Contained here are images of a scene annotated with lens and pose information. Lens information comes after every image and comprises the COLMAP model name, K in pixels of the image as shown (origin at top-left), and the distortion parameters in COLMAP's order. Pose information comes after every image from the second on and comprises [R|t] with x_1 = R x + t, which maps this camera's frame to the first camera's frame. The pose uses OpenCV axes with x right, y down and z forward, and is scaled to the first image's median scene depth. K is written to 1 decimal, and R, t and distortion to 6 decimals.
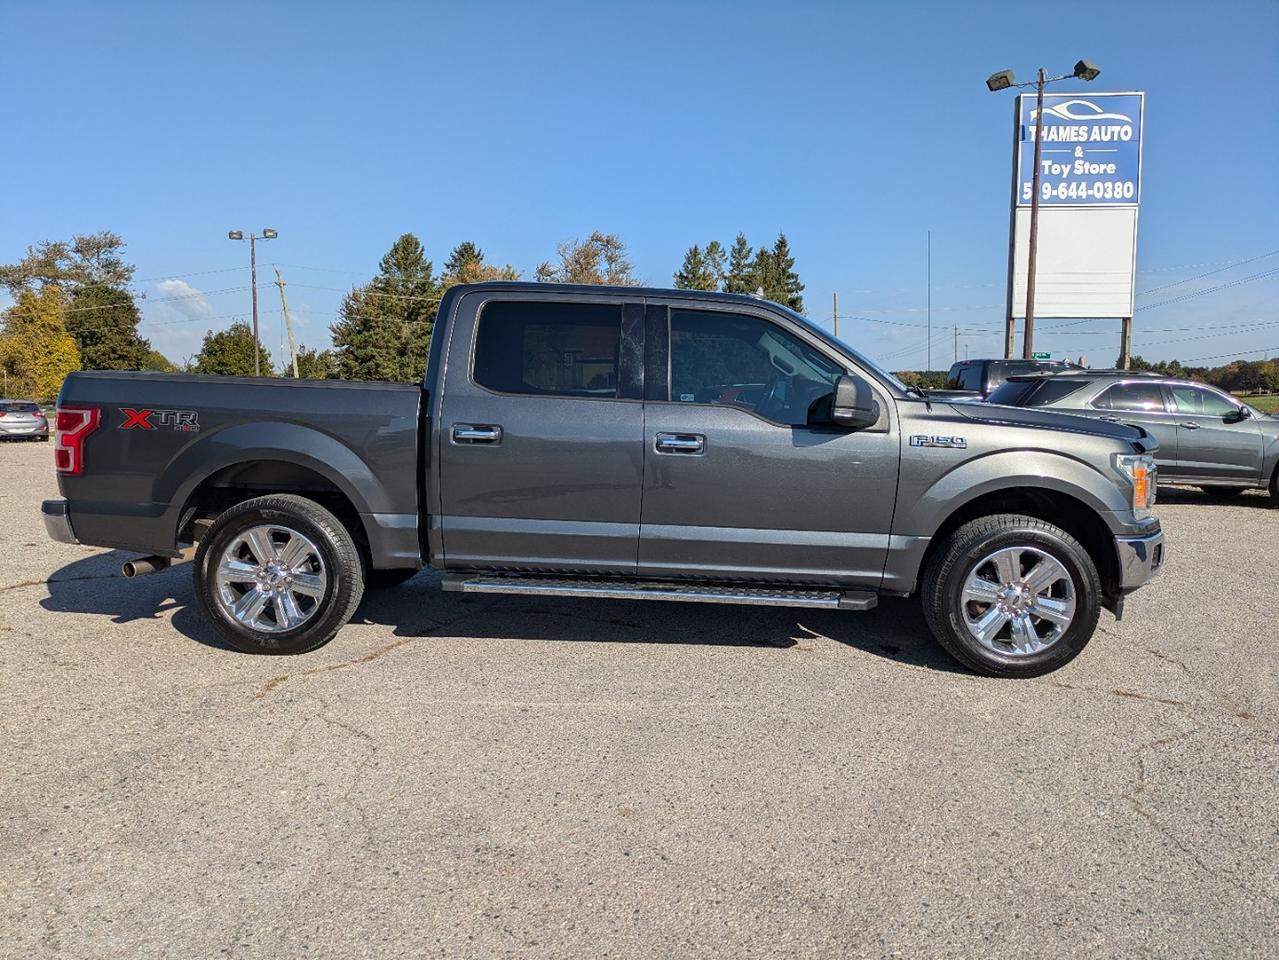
lens RADIAL K [[960.2, 0, 652.2], [0, 960.2, 478.4], [0, 0, 1]] dist [-0.000417, -0.001639]
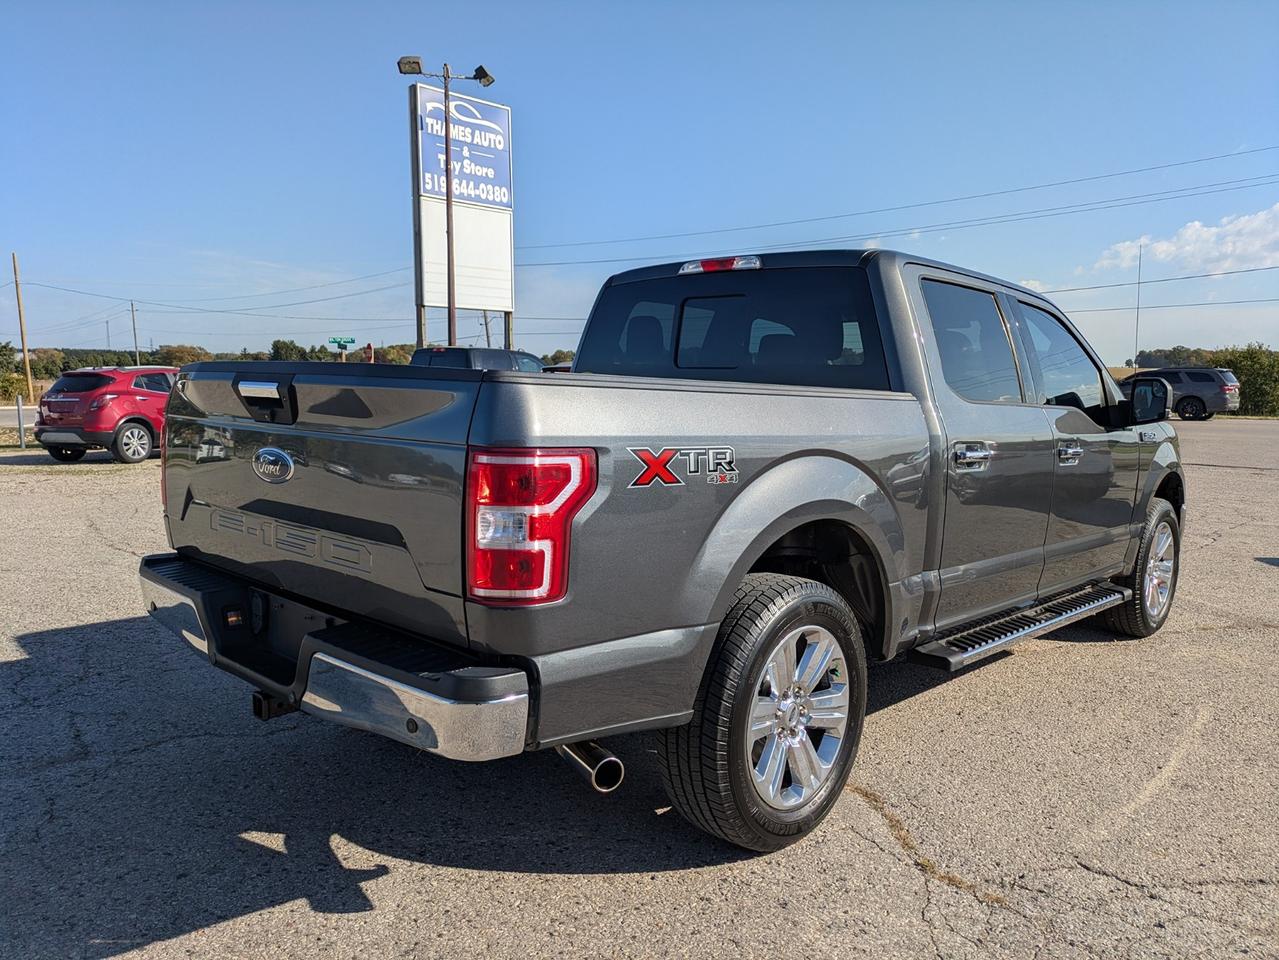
lens RADIAL K [[929.5, 0, 641.9], [0, 929.5, 487.6], [0, 0, 1]] dist [0.007167, 0.002313]
pose [[0.685424, -0.077405, 0.724018, -0.197013], [0.052703, 0.996999, 0.056697, -0.017557], [-0.726234, -0.000704, 0.687447, 0.149959]]
